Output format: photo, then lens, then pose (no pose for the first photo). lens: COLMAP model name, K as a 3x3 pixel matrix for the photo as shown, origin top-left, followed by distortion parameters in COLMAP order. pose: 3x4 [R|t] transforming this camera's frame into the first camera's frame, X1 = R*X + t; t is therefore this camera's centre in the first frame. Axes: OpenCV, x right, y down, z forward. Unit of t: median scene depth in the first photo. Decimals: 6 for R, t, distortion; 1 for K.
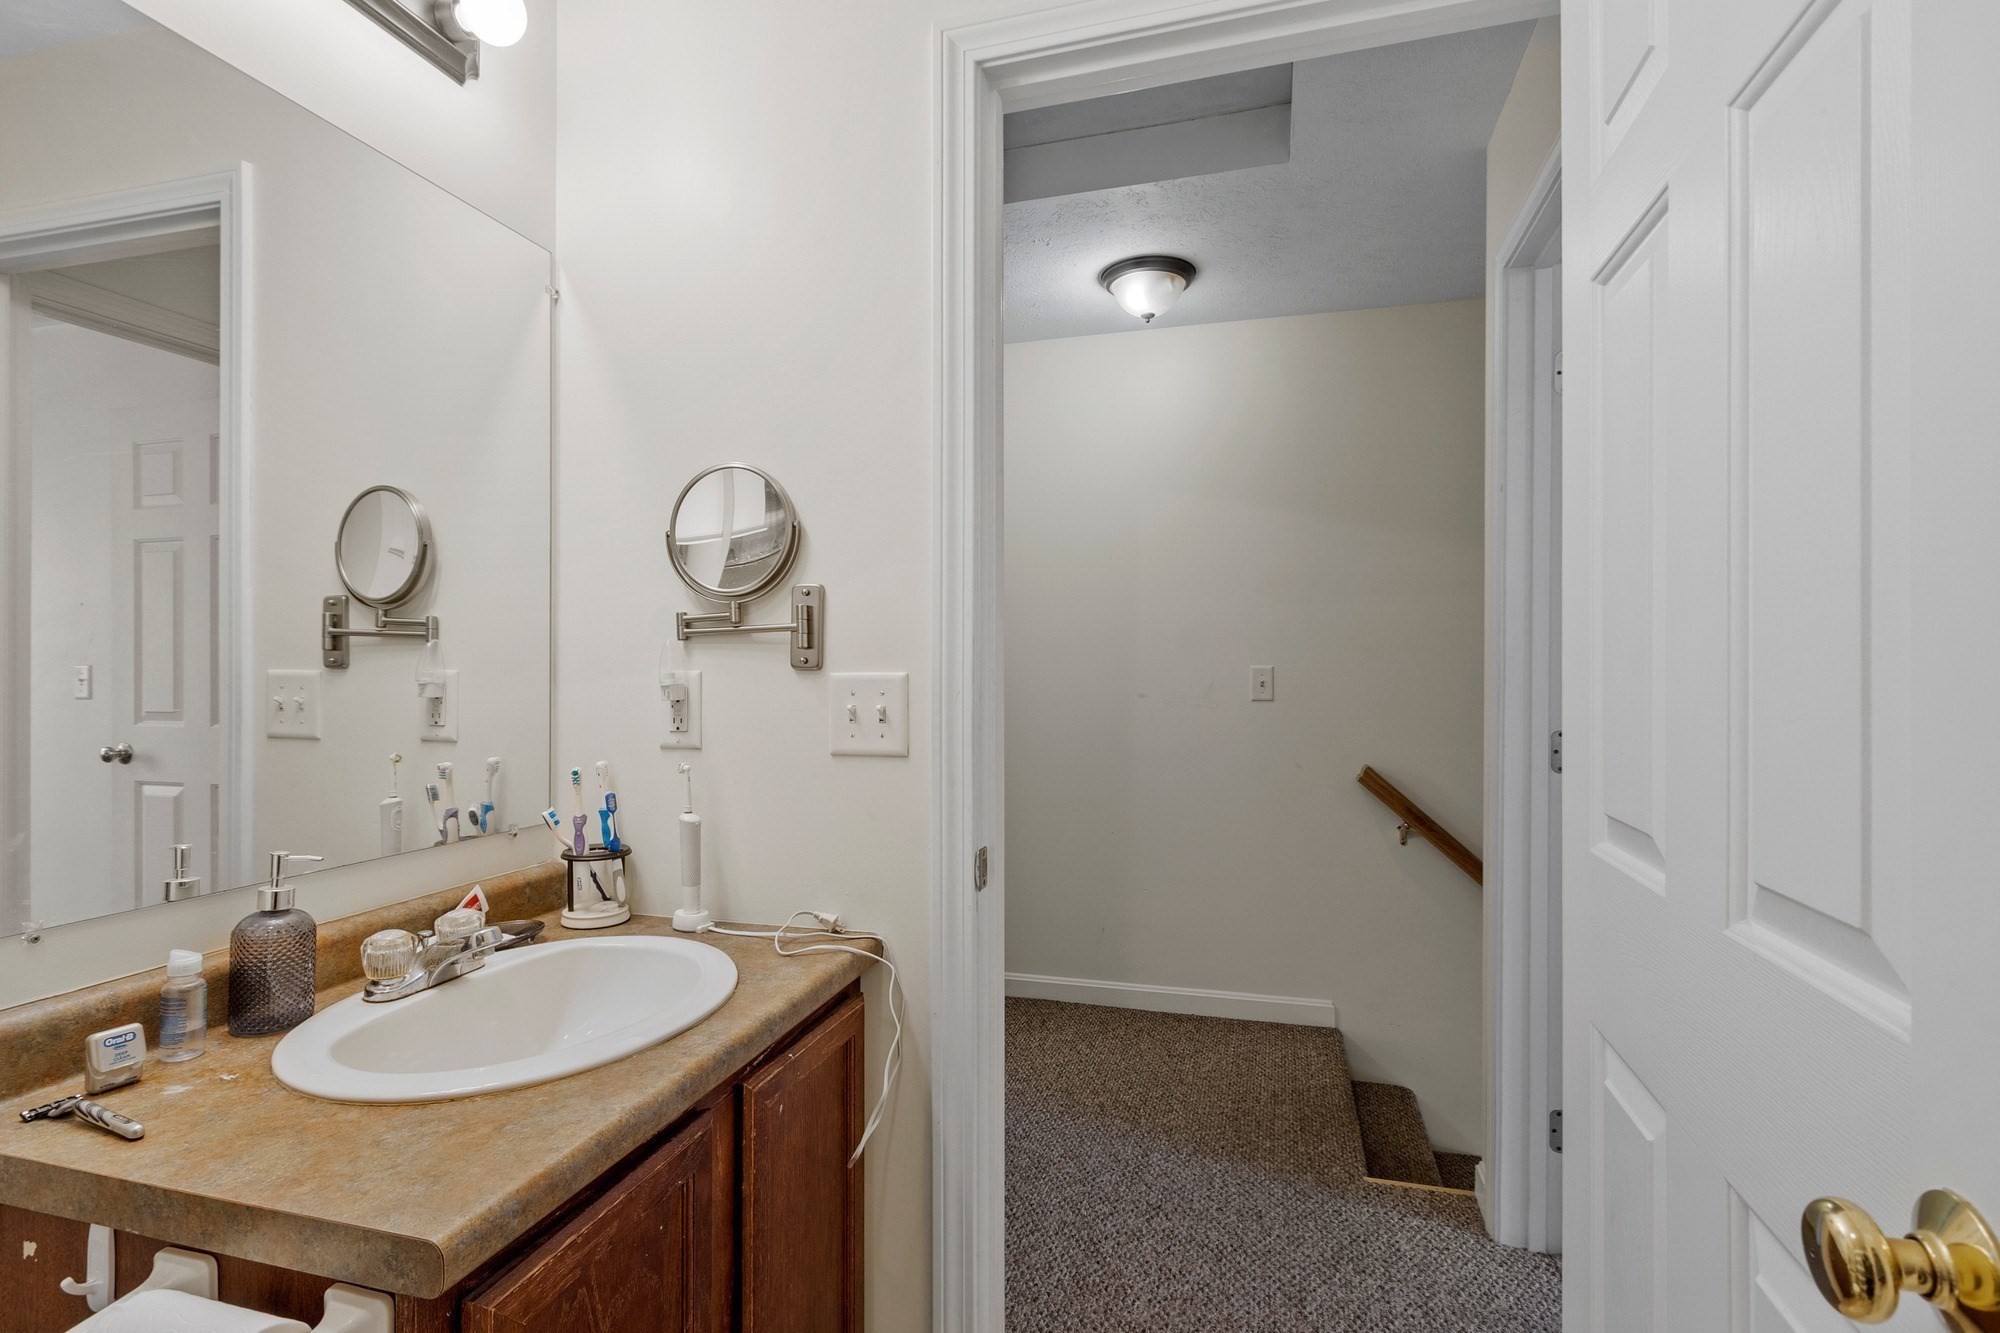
lens RADIAL K [[941.1, 0, 1000.0], [0, 941.1, 666.5], [0, 0, 1]] dist [0.000447, 0.000068]
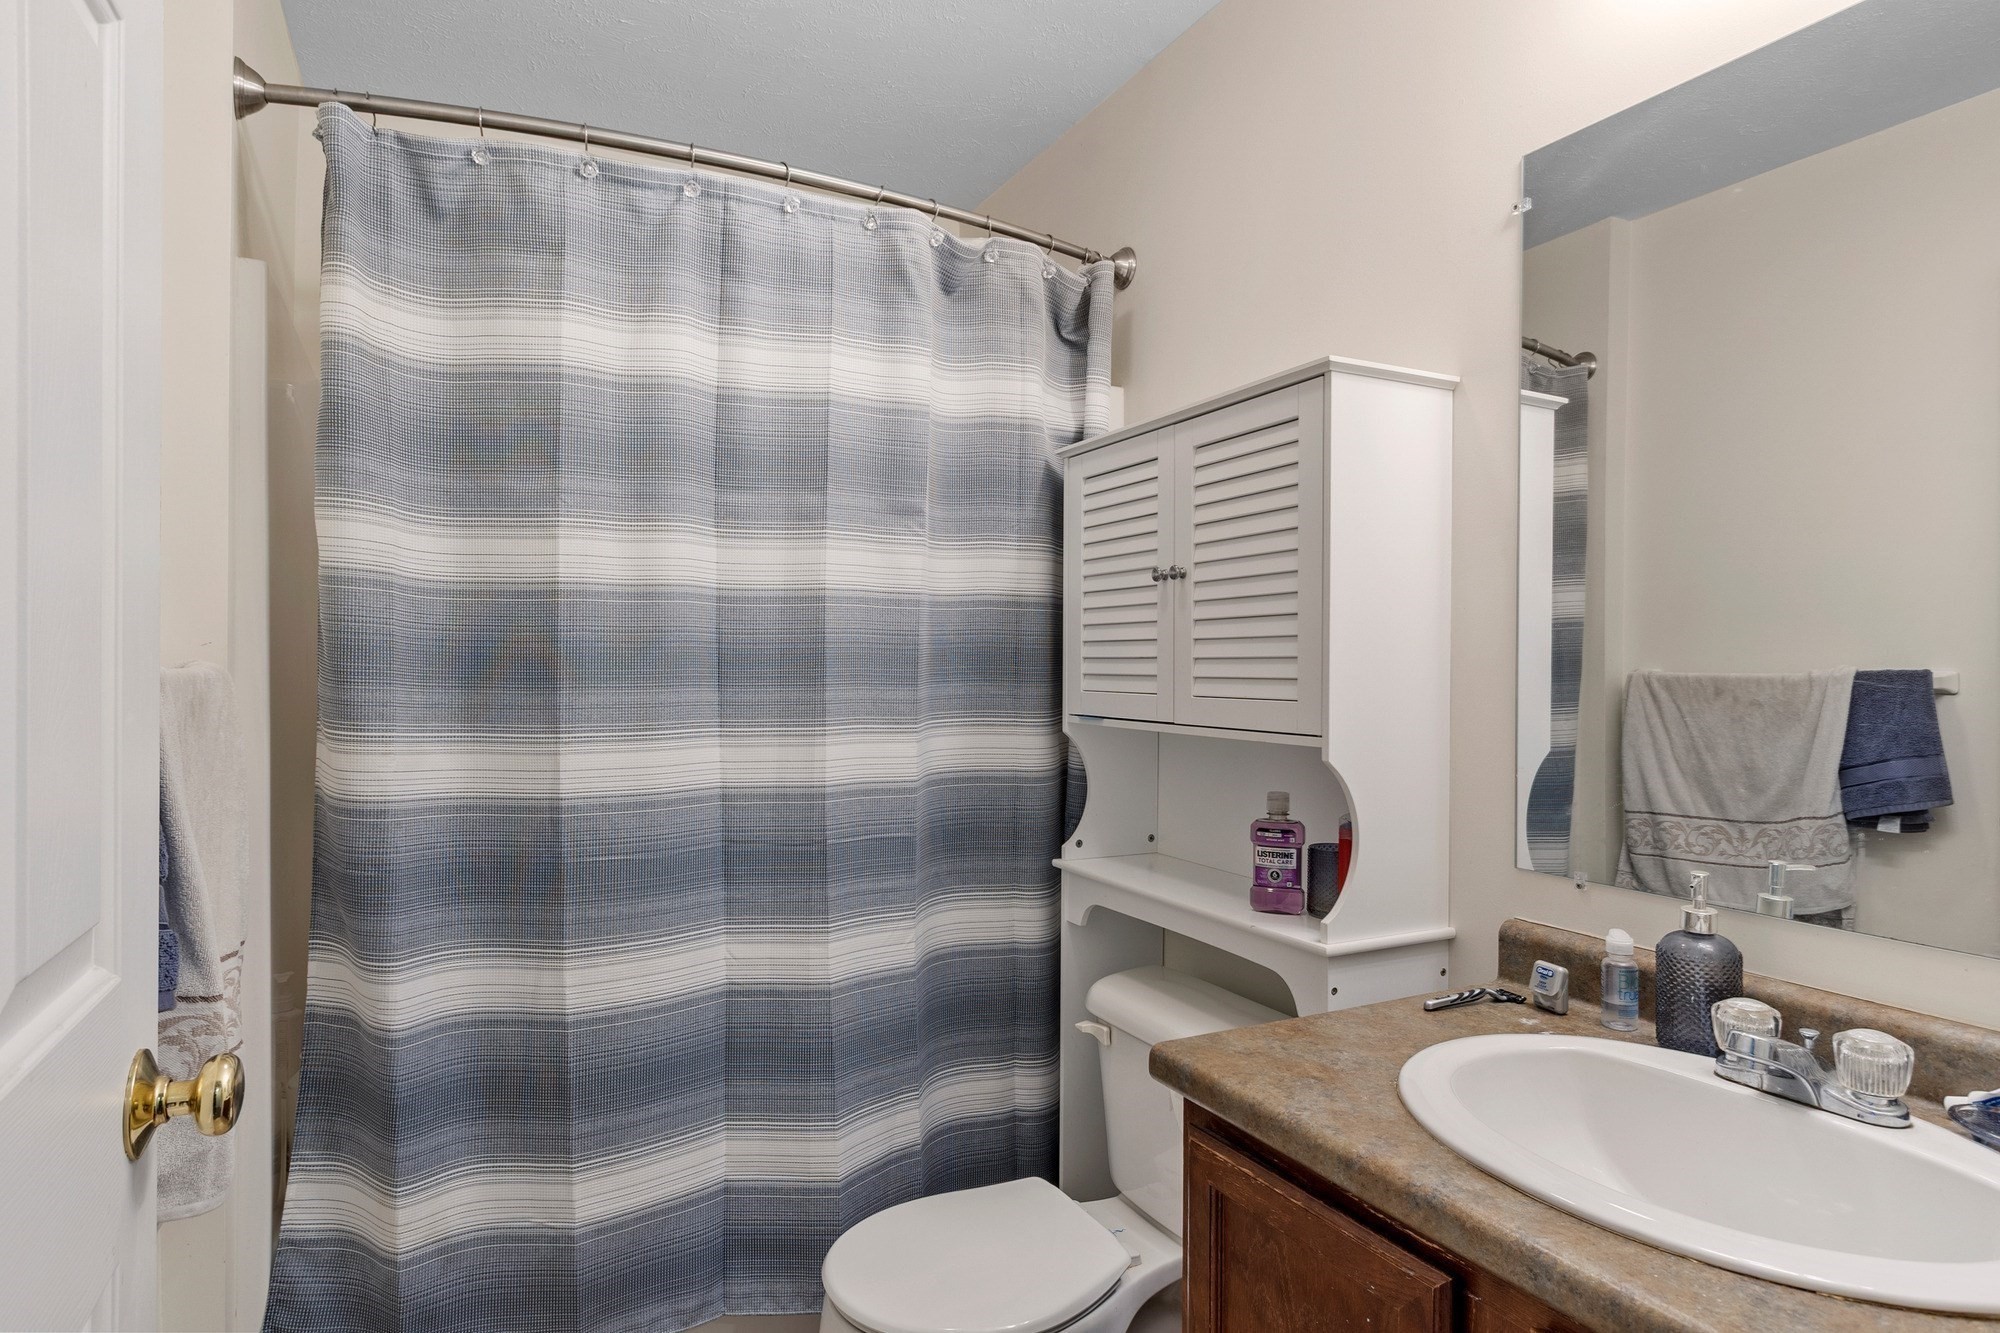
lens RADIAL K [[1102.0, 0, 985.6], [0, 1102.0, 672.9], [0, 0, 1]] dist [0.004698, -0.006203]
pose [[-0.734173, -0.002377, -0.678958, 0.539084], [-0.005199, 0.999984, 0.002122, -0.004081], [0.678942, 0.005088, -0.734174, 1.363268]]
